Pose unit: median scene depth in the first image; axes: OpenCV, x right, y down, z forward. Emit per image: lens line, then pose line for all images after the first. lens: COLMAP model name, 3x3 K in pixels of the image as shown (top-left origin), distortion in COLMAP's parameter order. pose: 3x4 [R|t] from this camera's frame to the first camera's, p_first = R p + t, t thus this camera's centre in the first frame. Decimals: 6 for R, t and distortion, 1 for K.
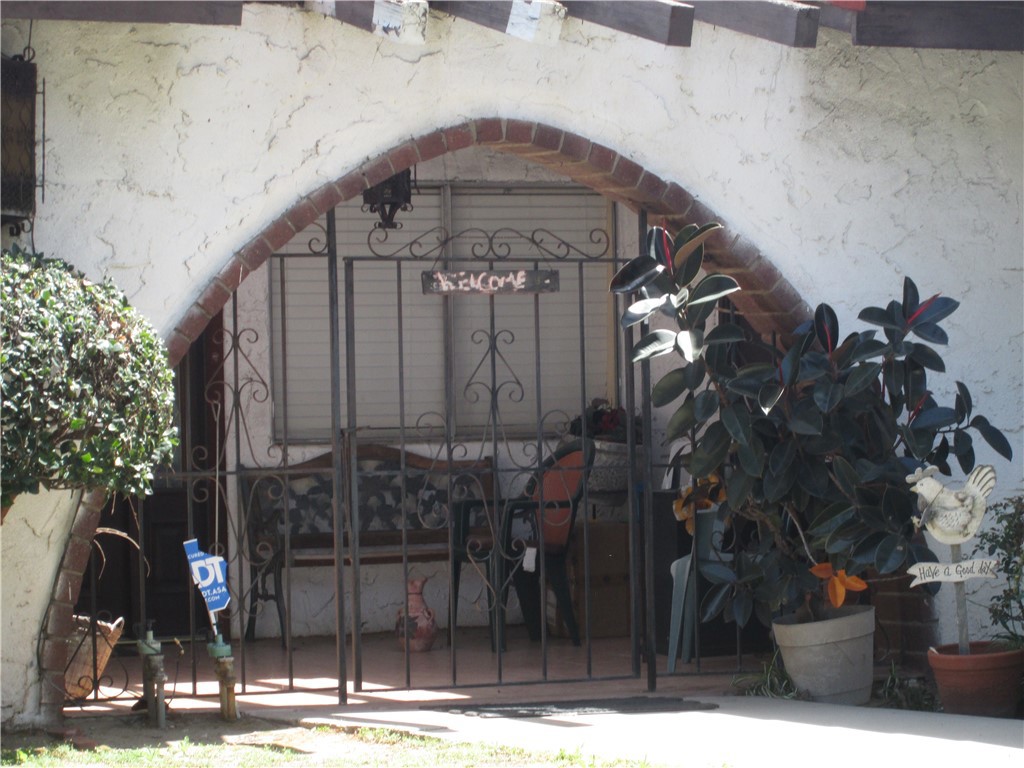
lens RADIAL K [[3509.1, 0, 512.0], [0, 3509.1, 384.0], [0, 0, 1]] dist [-0.276096, -0.294480]
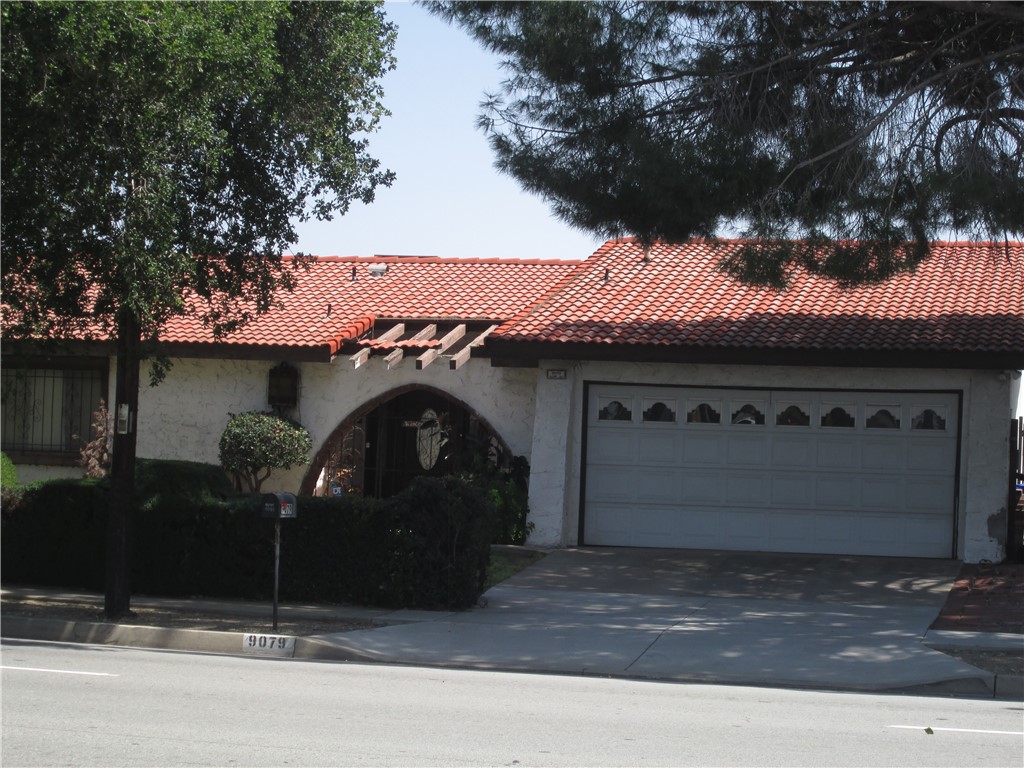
lens RADIAL K [[2641.2, 0, 512.0], [0, 2641.2, 384.0], [0, 0, 1]] dist [-0.221879, 0.087350]
pose [[0.770162, 0.031751, -0.637057, 2.014709], [-0.041026, 0.999158, 0.000200, -0.080763], [0.636527, 0.025981, 0.770816, -1.263128]]
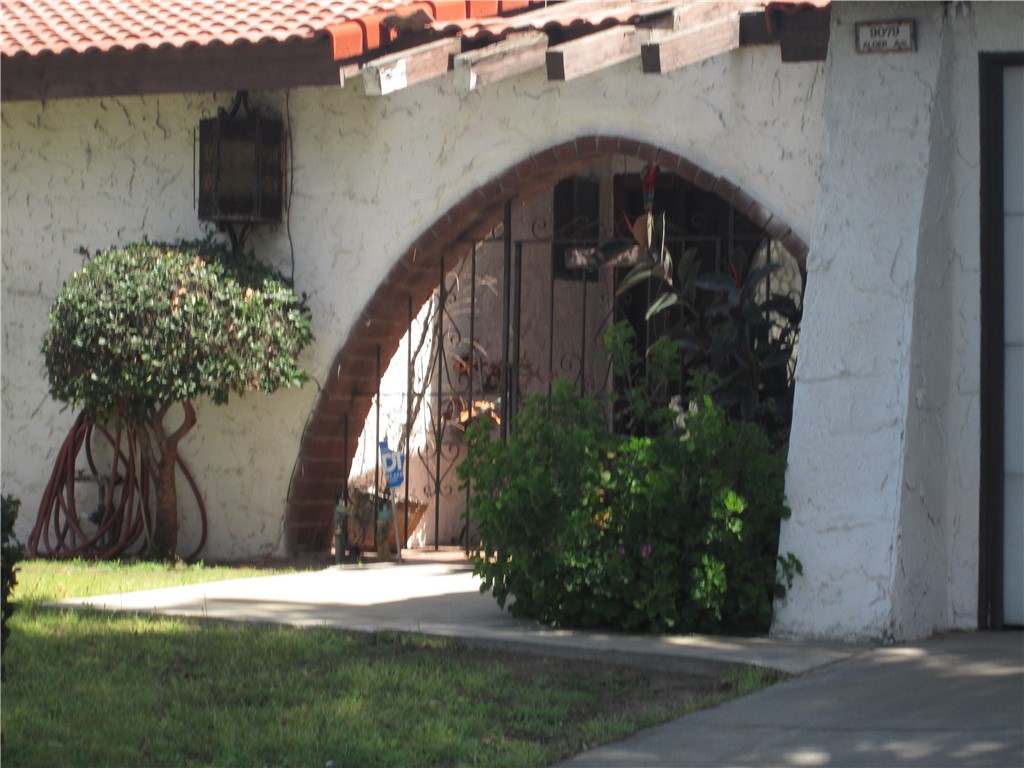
lens RADIAL K [[3509.1, 0, 512.0], [0, 3509.1, 384.0], [0, 0, 1]] dist [-0.276096, -0.294480]
pose [[0.573626, 0.019484, -0.818885, 1.086023], [-0.002193, 0.999750, 0.022251, -0.010356], [0.819114, -0.010968, 0.573526, 0.204308]]
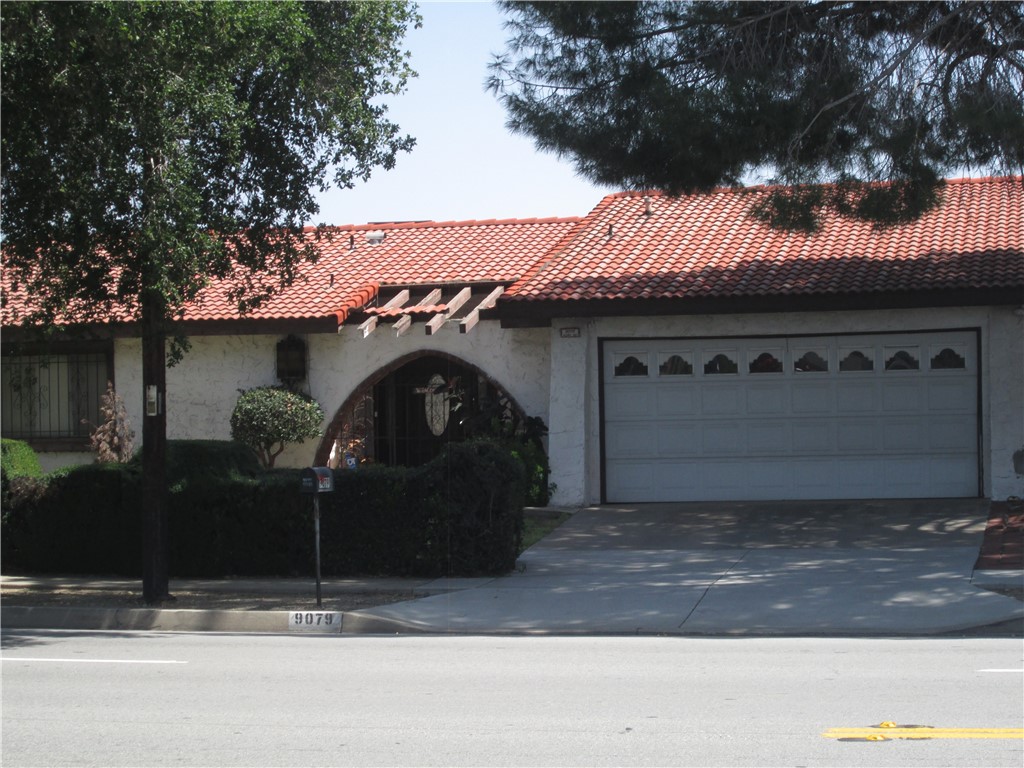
lens RADIAL K [[2641.2, 0, 512.0], [0, 2641.2, 384.0], [0, 0, 1]] dist [-0.221879, 0.087350]
pose [[0.777513, 0.000246, -0.628867, 1.964409], [0.011592, 0.999824, 0.014723, -0.079992], [0.628760, -0.018738, 0.777374, -1.270871]]
